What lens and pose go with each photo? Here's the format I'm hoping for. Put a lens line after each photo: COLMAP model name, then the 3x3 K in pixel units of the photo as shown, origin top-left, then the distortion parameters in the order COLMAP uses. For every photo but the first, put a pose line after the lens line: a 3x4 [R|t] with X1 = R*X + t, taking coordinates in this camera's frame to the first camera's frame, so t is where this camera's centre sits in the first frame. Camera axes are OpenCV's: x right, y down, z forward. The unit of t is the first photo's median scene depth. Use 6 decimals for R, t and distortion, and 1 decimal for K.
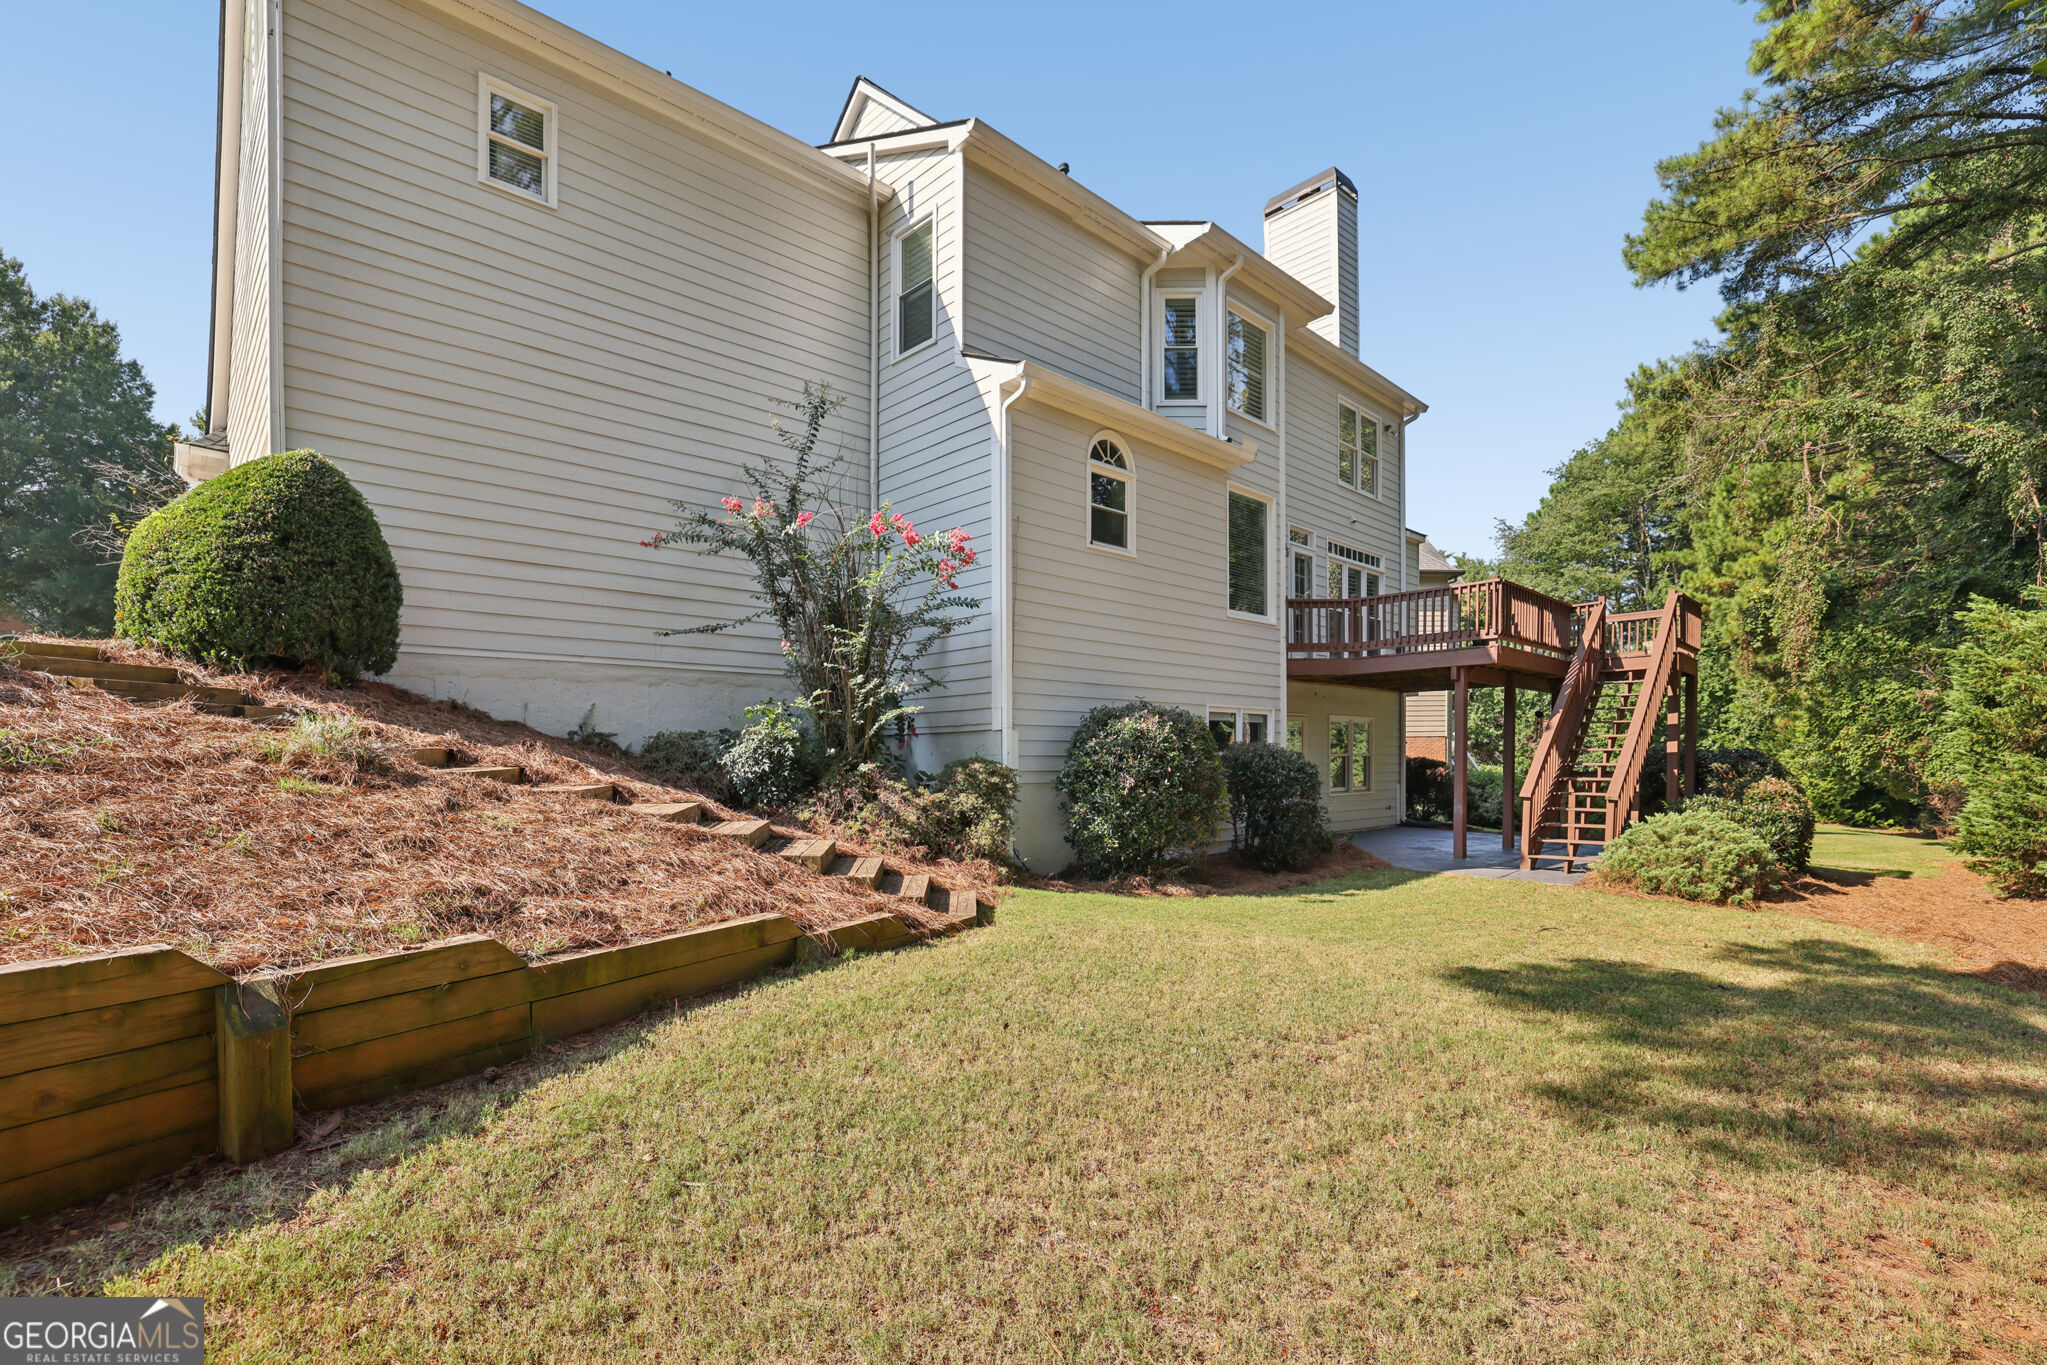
lens RADIAL K [[915.1, 0, 1063.2], [0, 915.1, 732.6], [0, 0, 1]] dist [-0.041252, 0.012928]
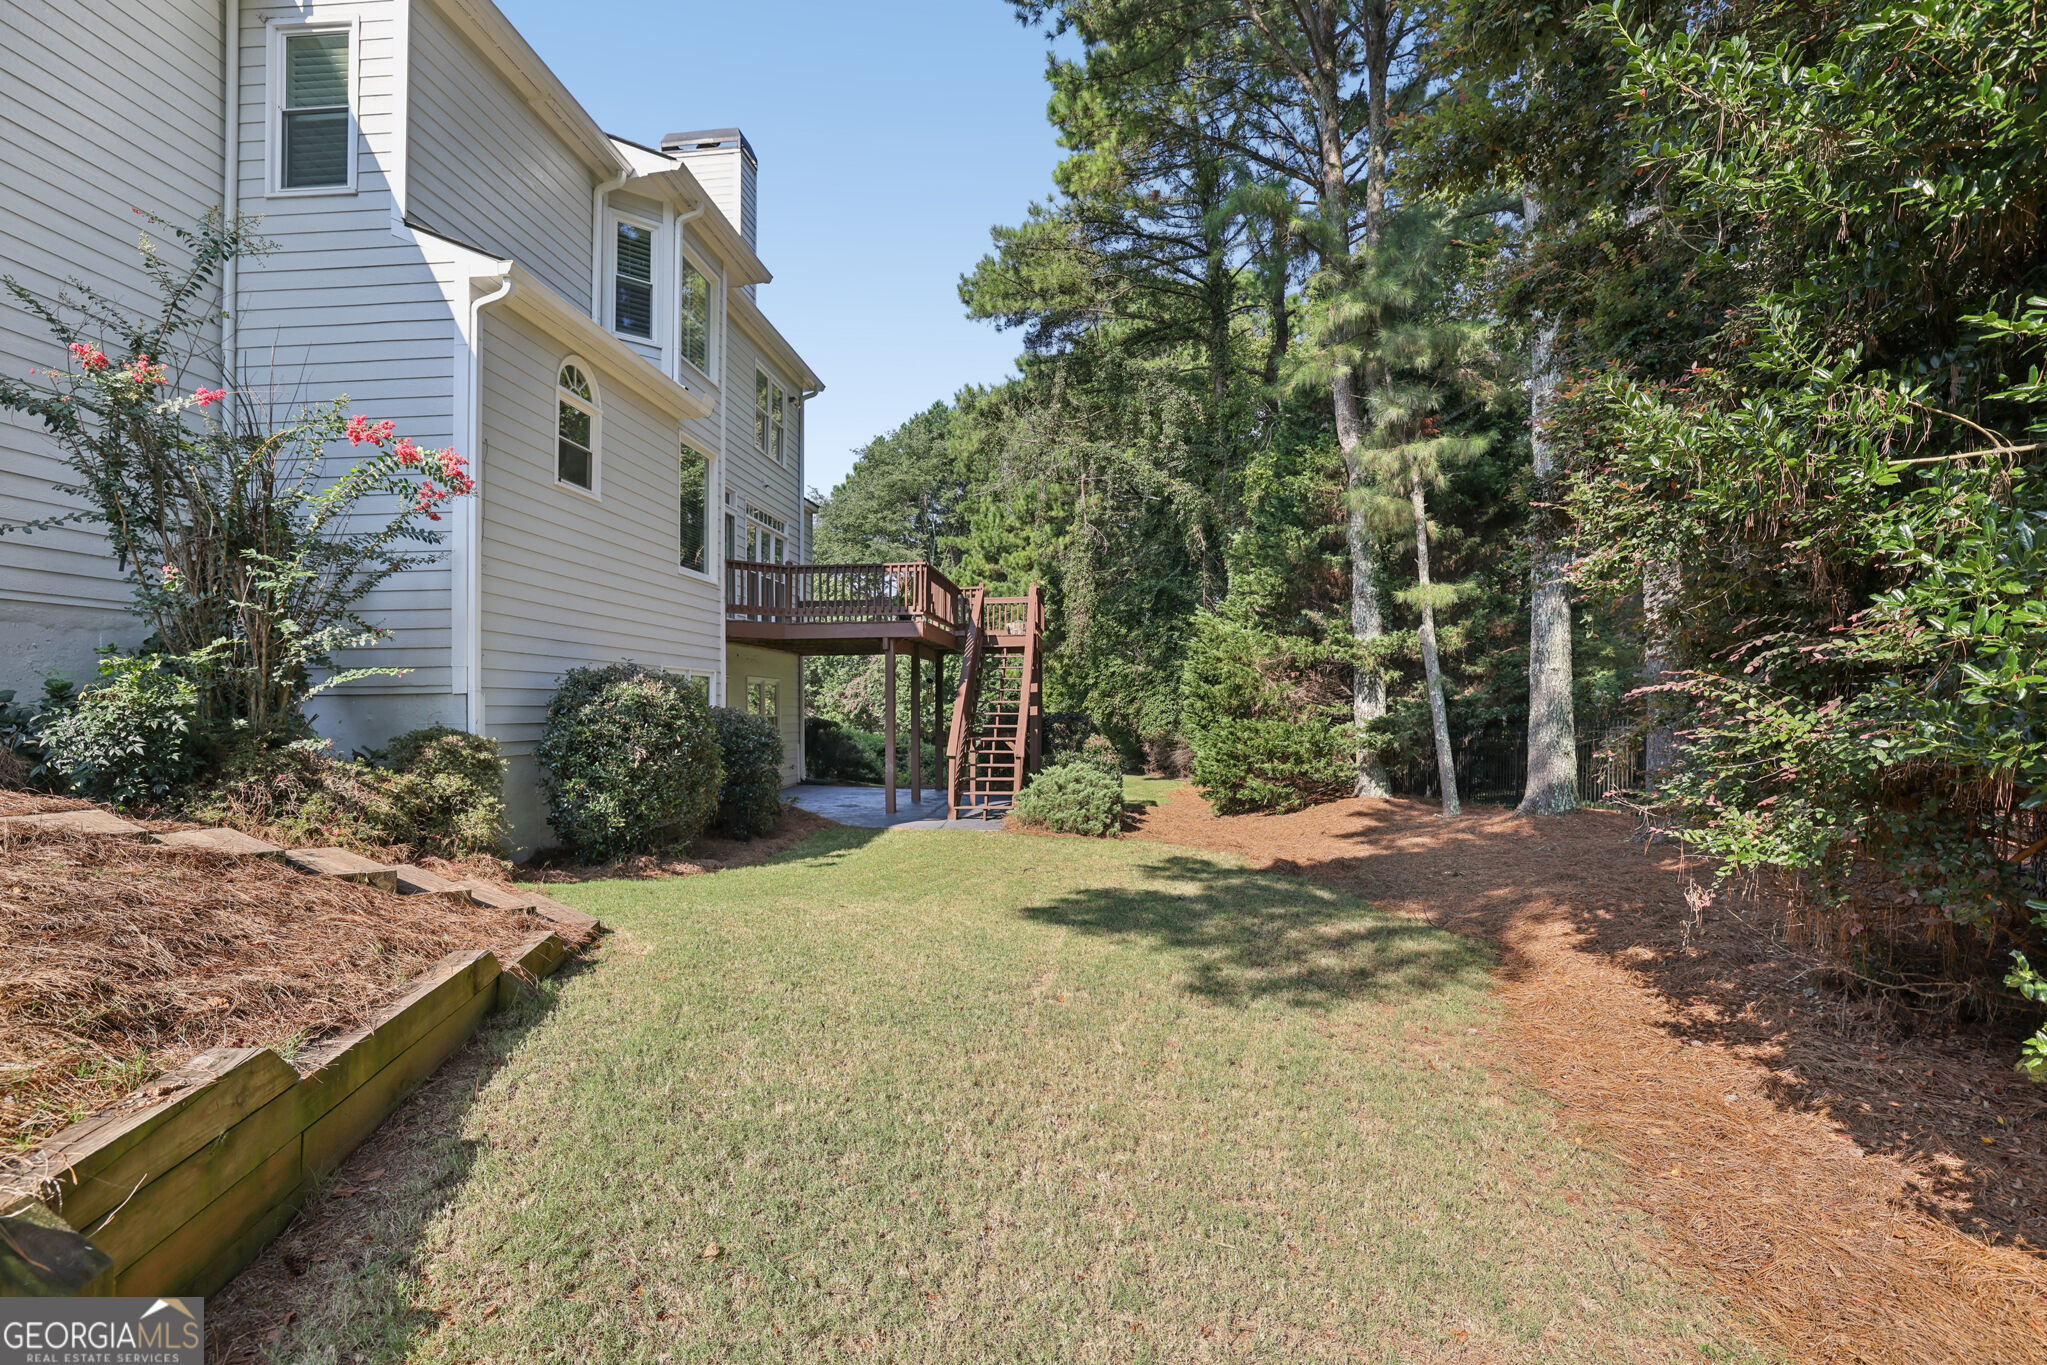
lens RADIAL K [[935.9, 0, 1024.5], [0, 935.9, 652.3], [0, 0, 1]] dist [-0.051229, 0.028796]
pose [[0.763975, 0.041144, 0.643933, -0.182763], [-0.019312, 0.998976, -0.040916, -0.013236], [-0.644957, 0.018823, 0.763987, 0.031449]]
